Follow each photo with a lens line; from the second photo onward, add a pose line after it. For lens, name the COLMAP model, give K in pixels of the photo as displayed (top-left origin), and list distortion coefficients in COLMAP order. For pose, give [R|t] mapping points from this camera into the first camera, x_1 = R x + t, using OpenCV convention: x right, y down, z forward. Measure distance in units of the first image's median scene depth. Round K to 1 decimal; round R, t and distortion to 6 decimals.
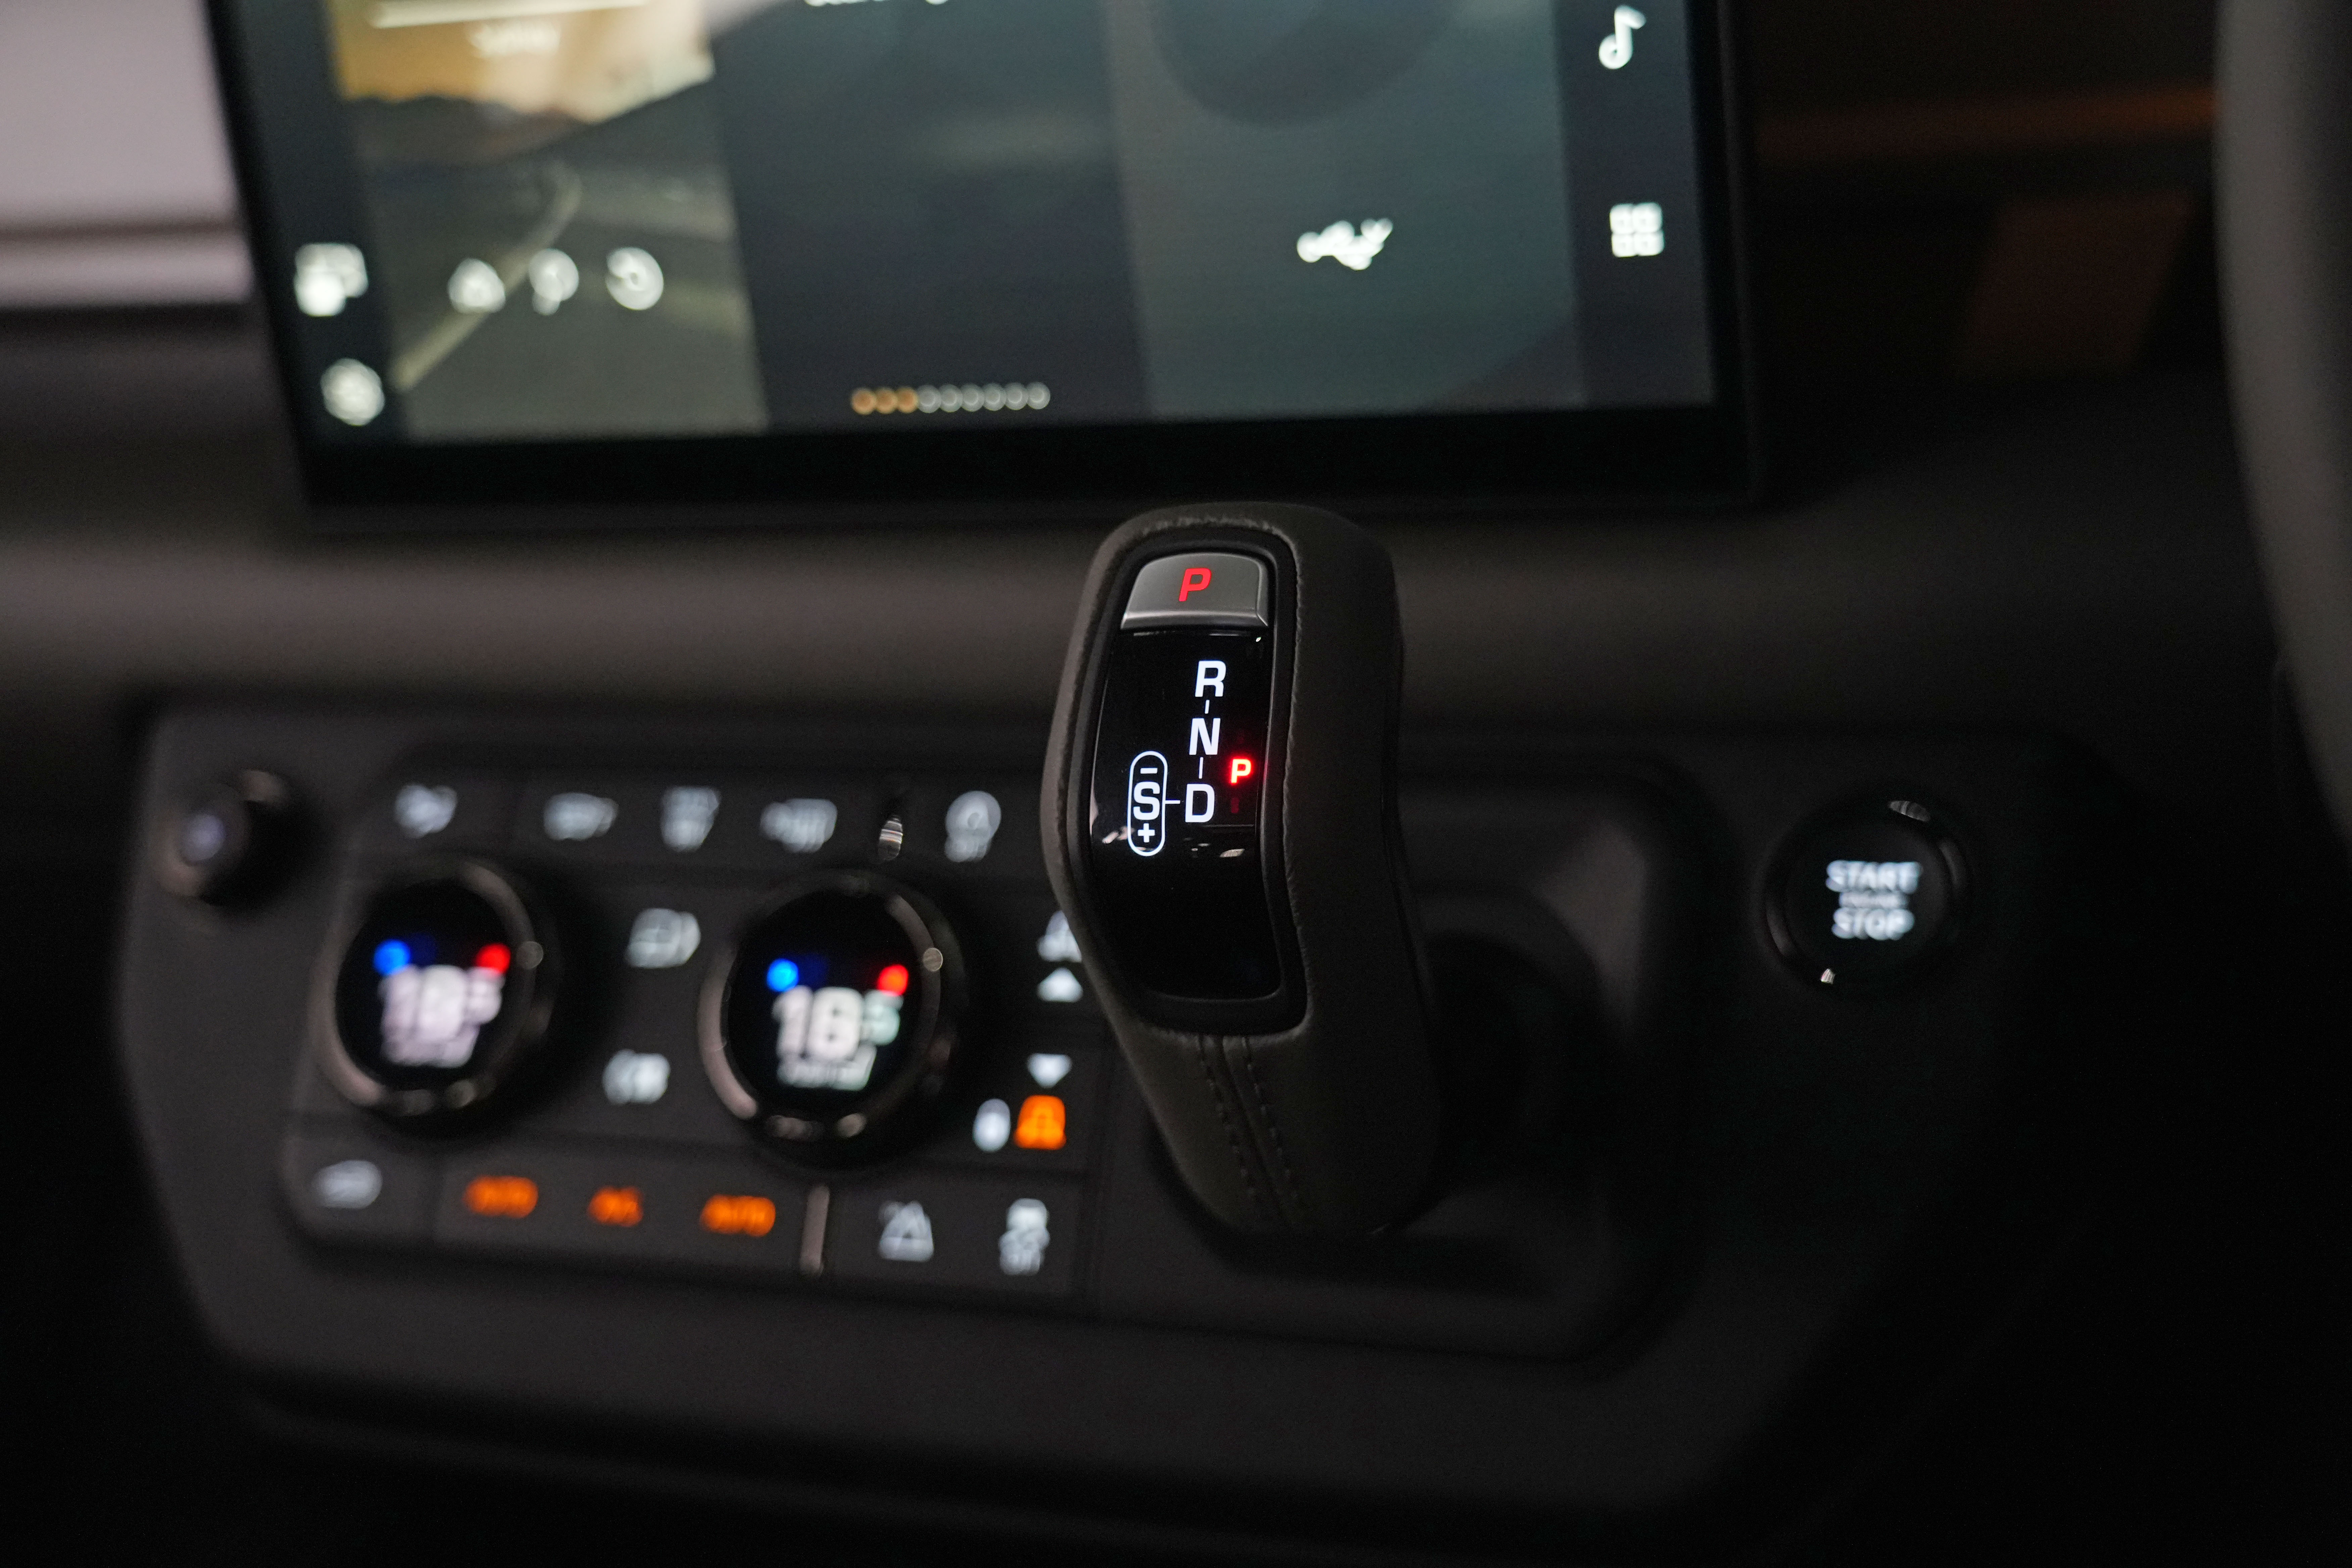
lens RADIAL K [[3571.9, 0, 1176.0], [0, 3571.9, 784.0], [0, 0, 1]] dist [0.049297, 0.067772]
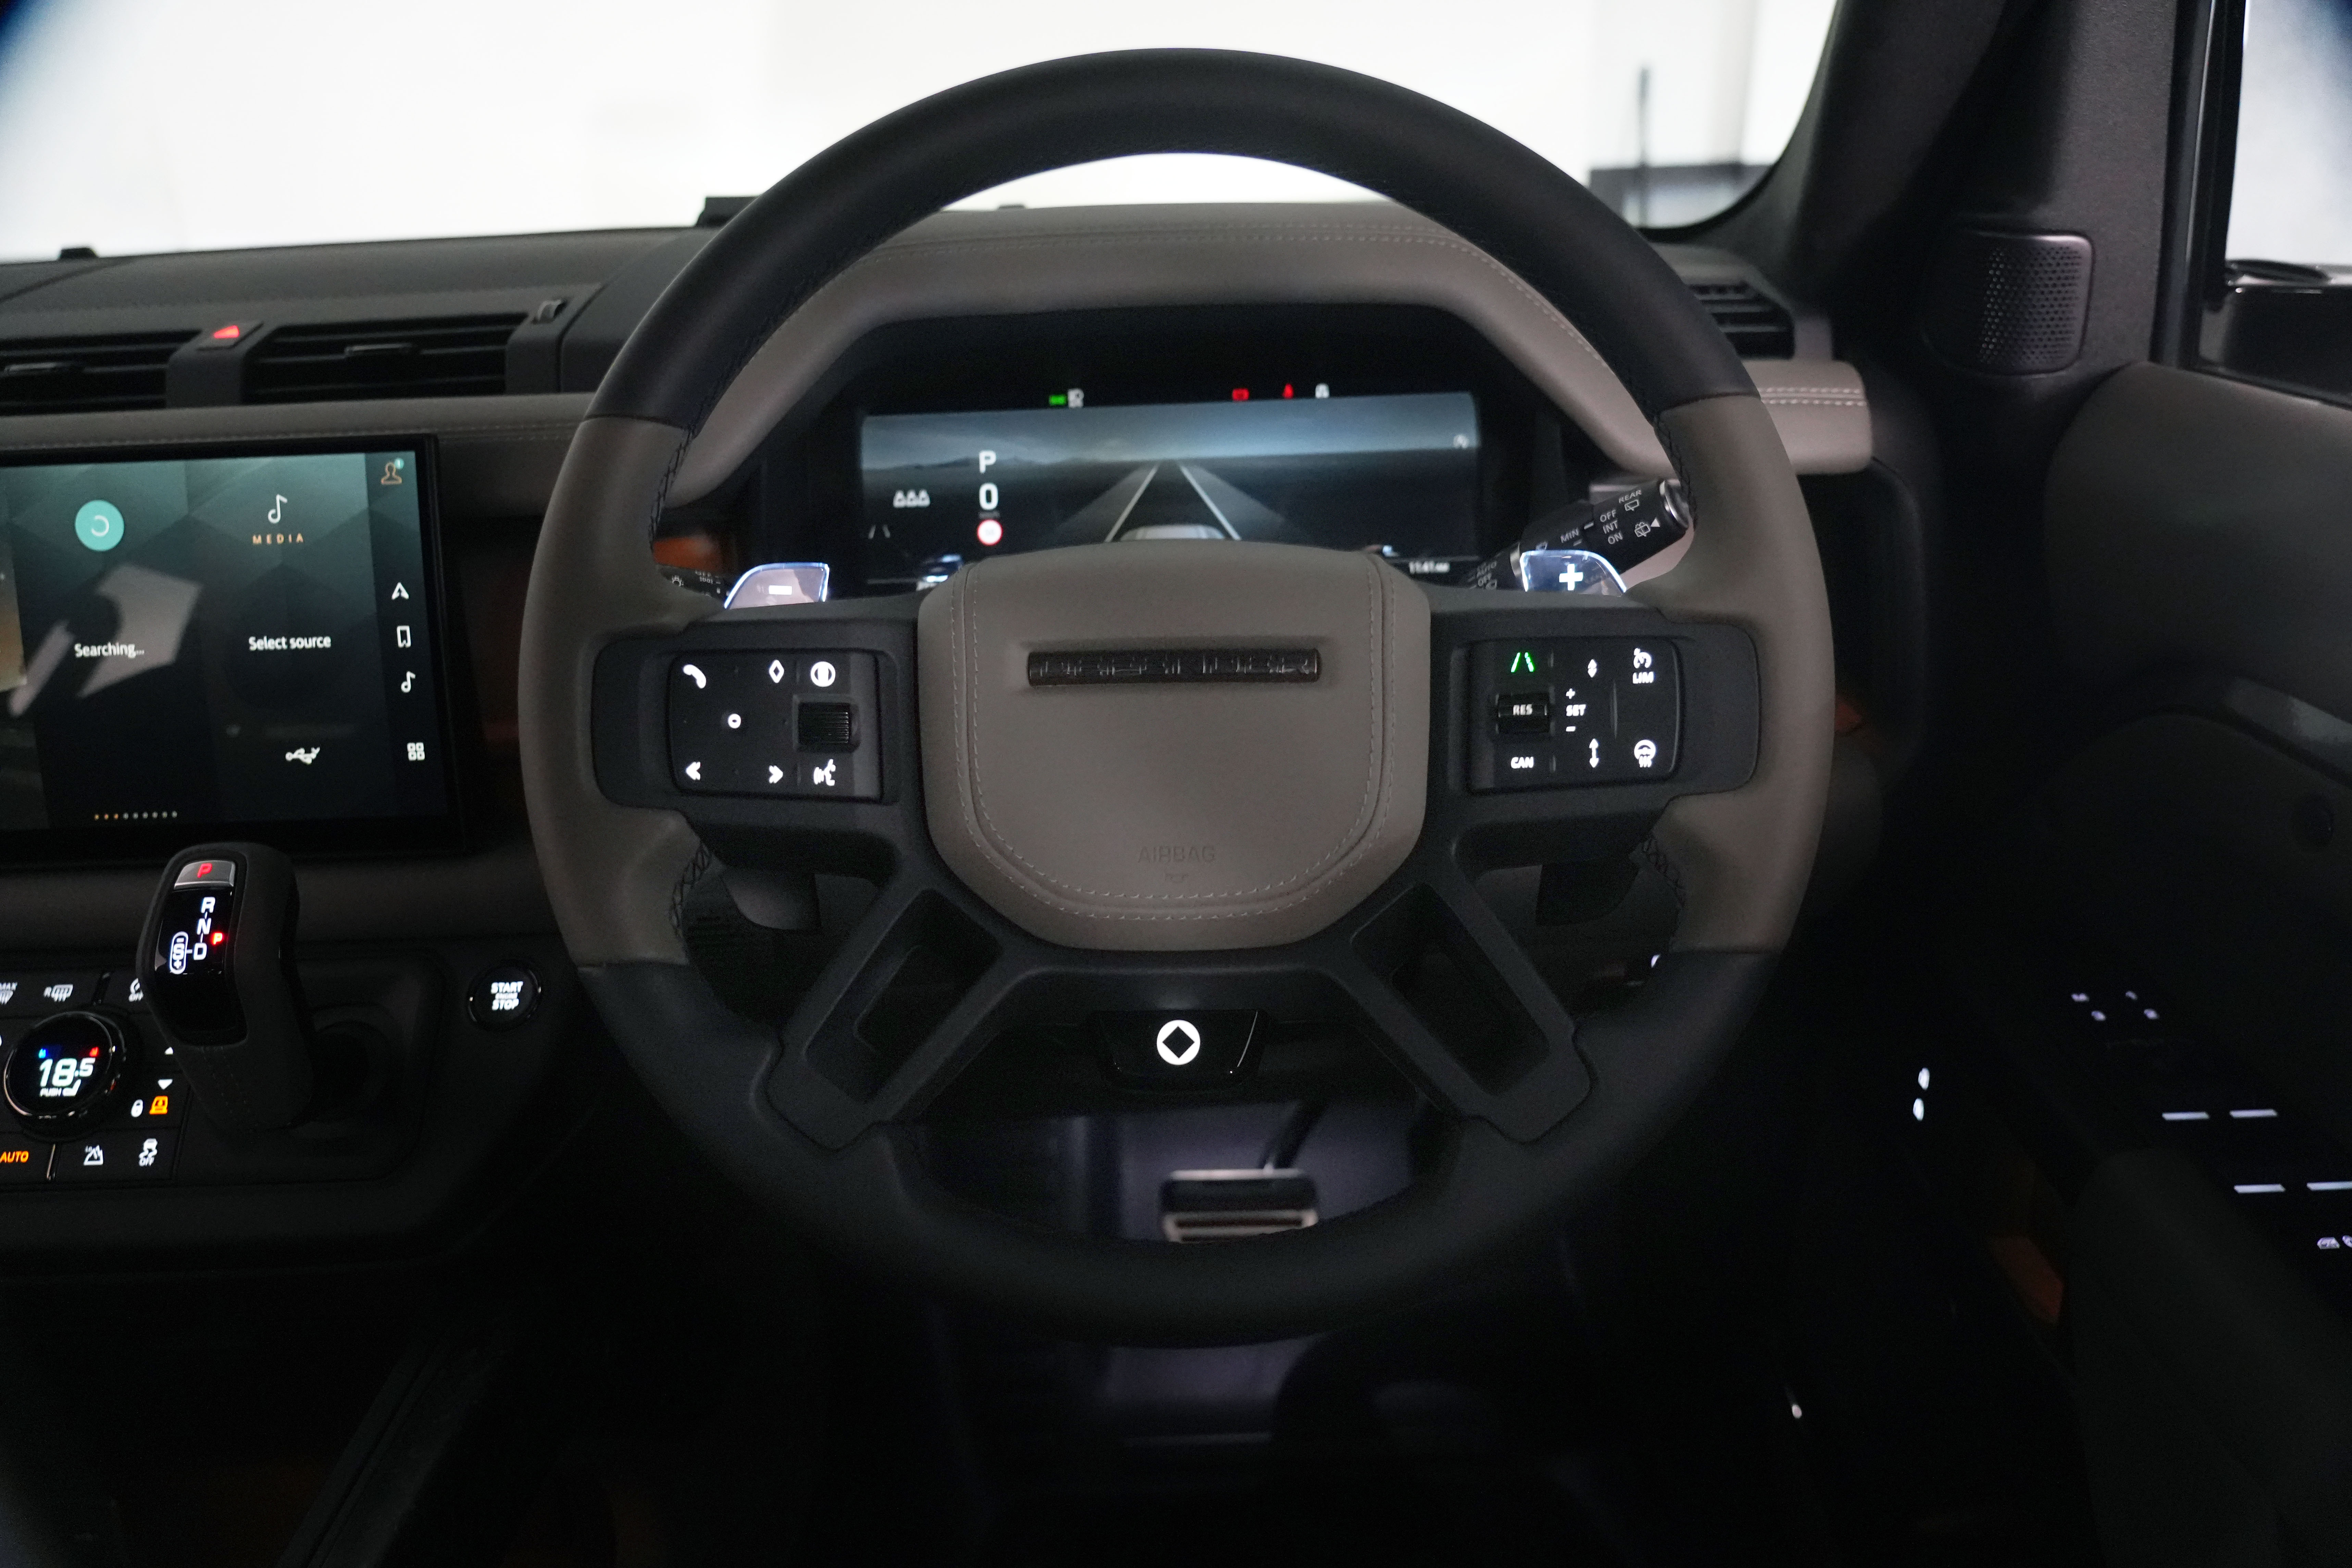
lens RADIAL K [[1603.9, 0, 1148.7], [0, 1603.9, 796.5], [0, 0, 1]] dist [-0.008768, 0.004953]
pose [[0.916667, 0.018121, 0.399241, 0.138961], [0.050257, 0.985815, -0.160137, 0.092909], [-0.396480, 0.166857, 0.902753, -0.287313]]
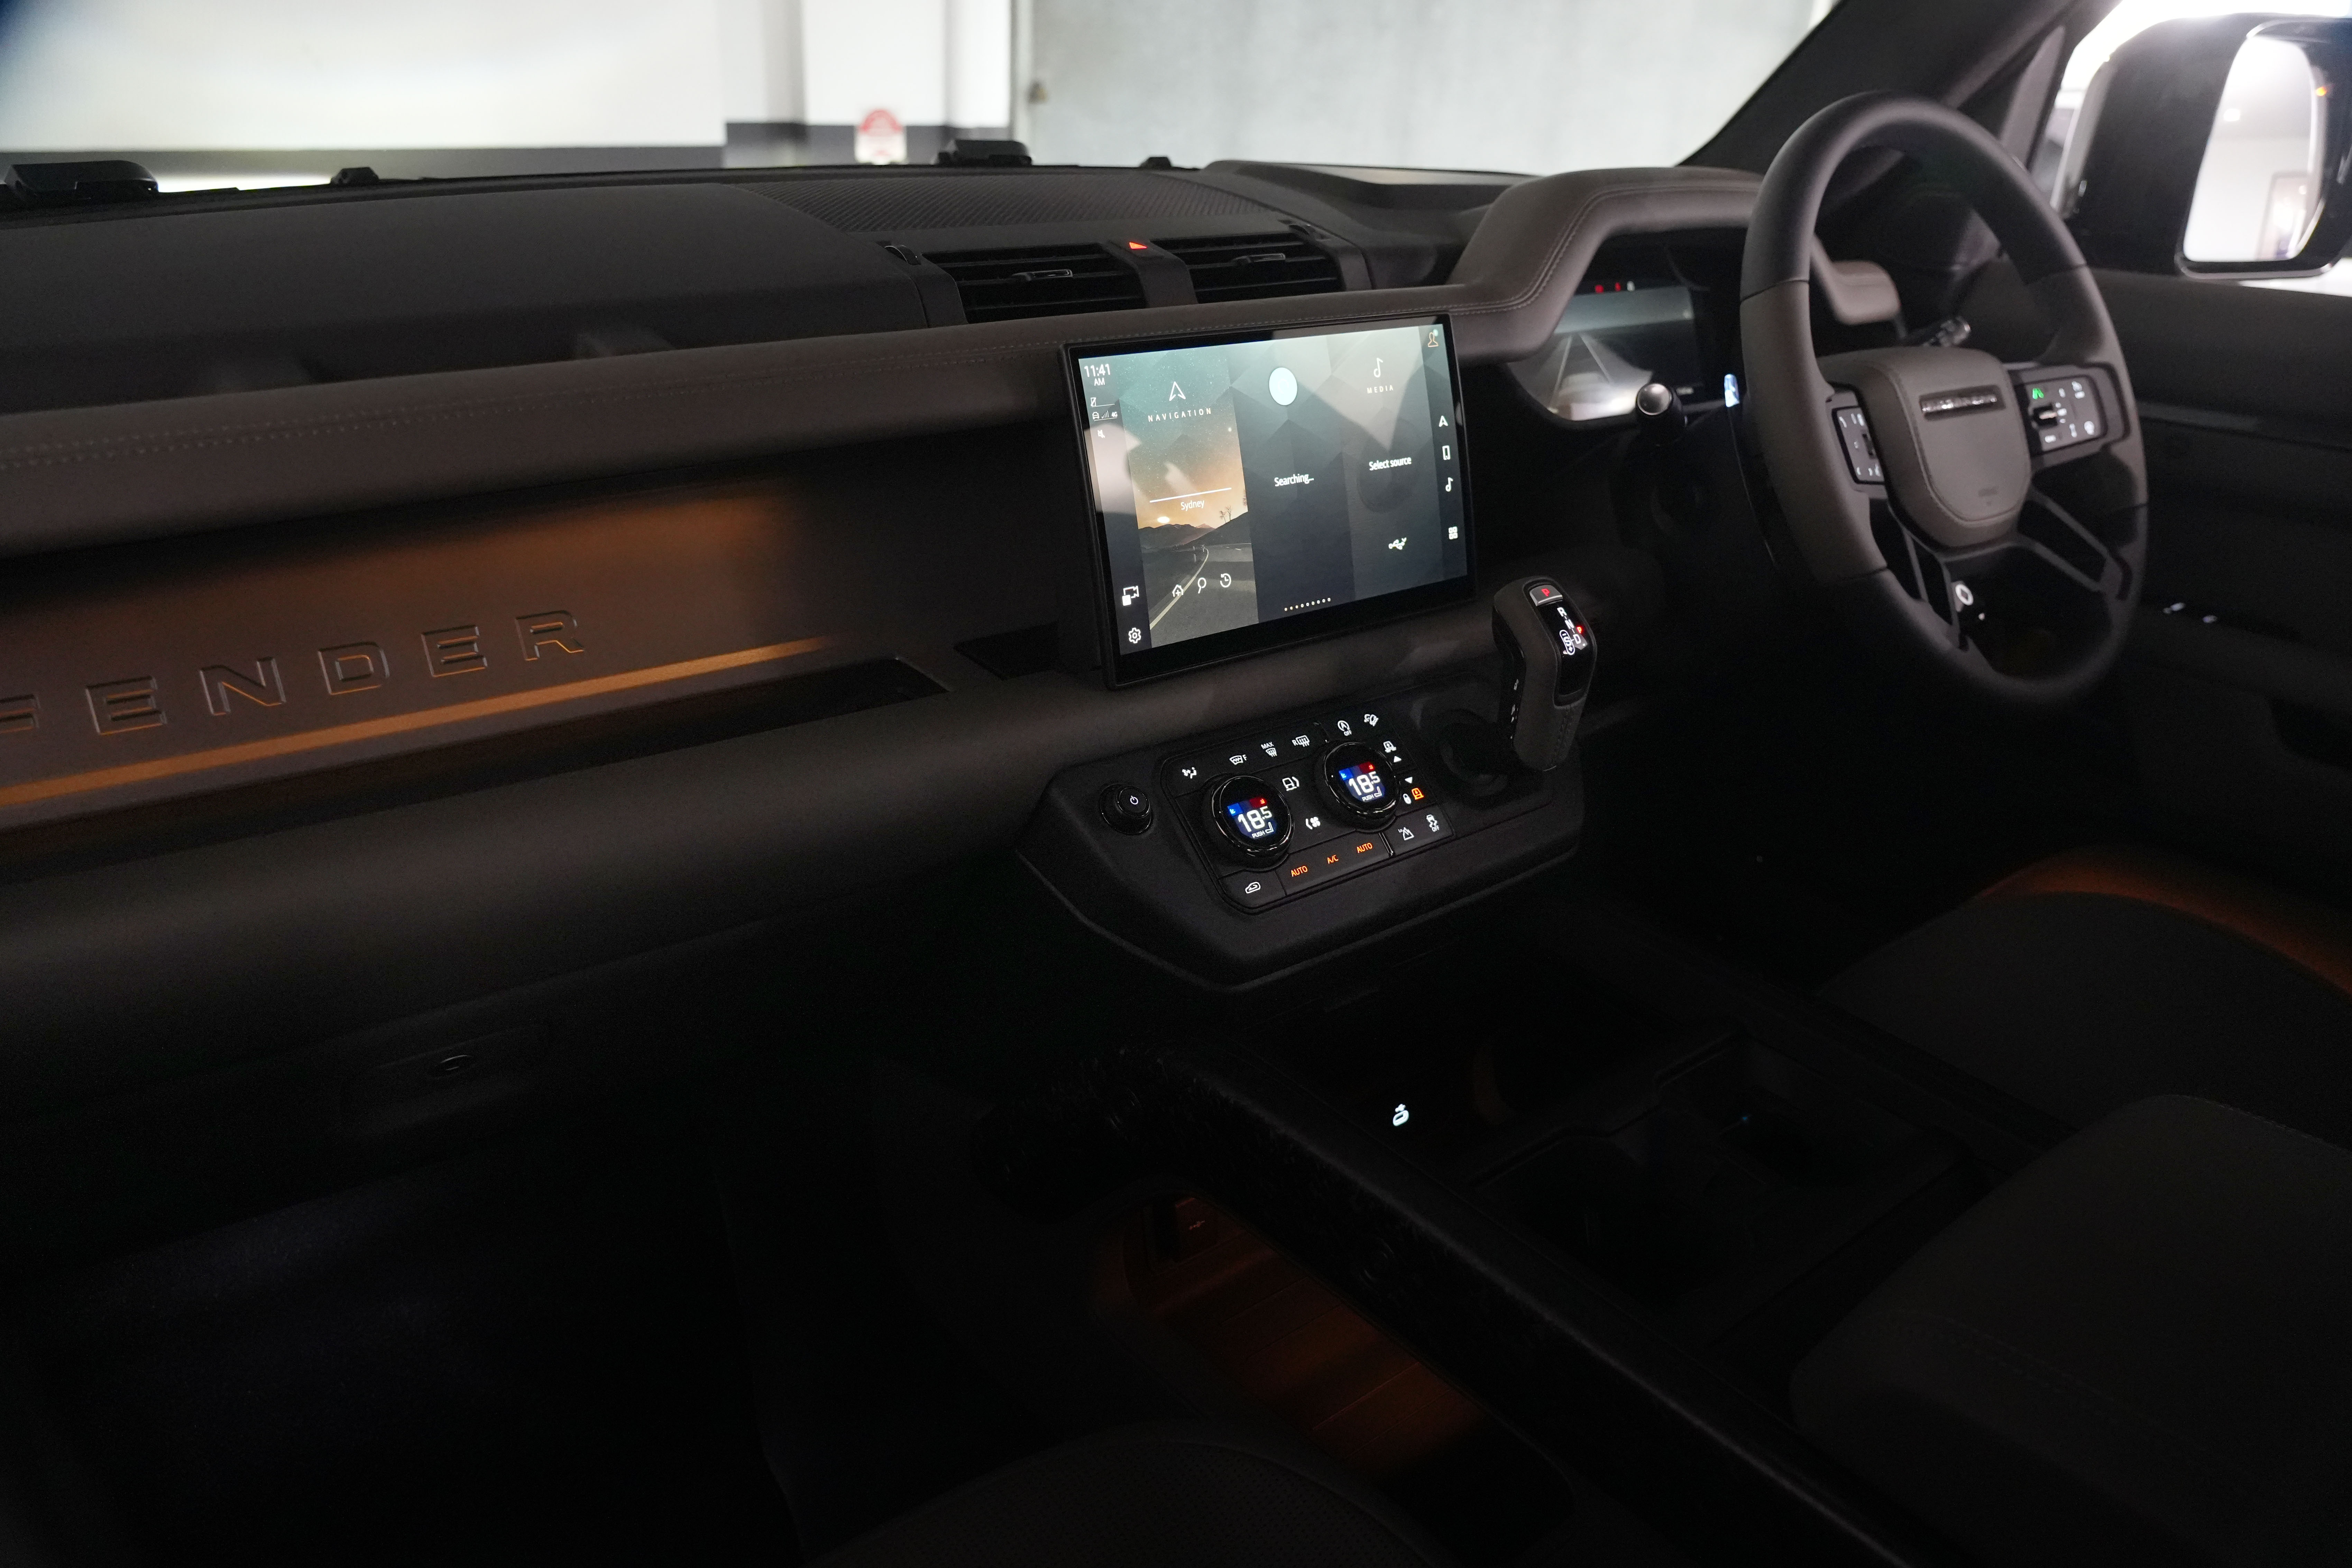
lens RADIAL K [[1643.6, 0, 1176.0], [0, 1643.6, 784.0], [0, 0, 1]] dist [-0.000008, 0.002616]
pose [[0.468578, -0.136857, 0.872757, -1.483141], [0.321949, 0.946442, -0.024441, 0.048541], [-0.822668, 0.292436, 0.487543, 0.406237]]
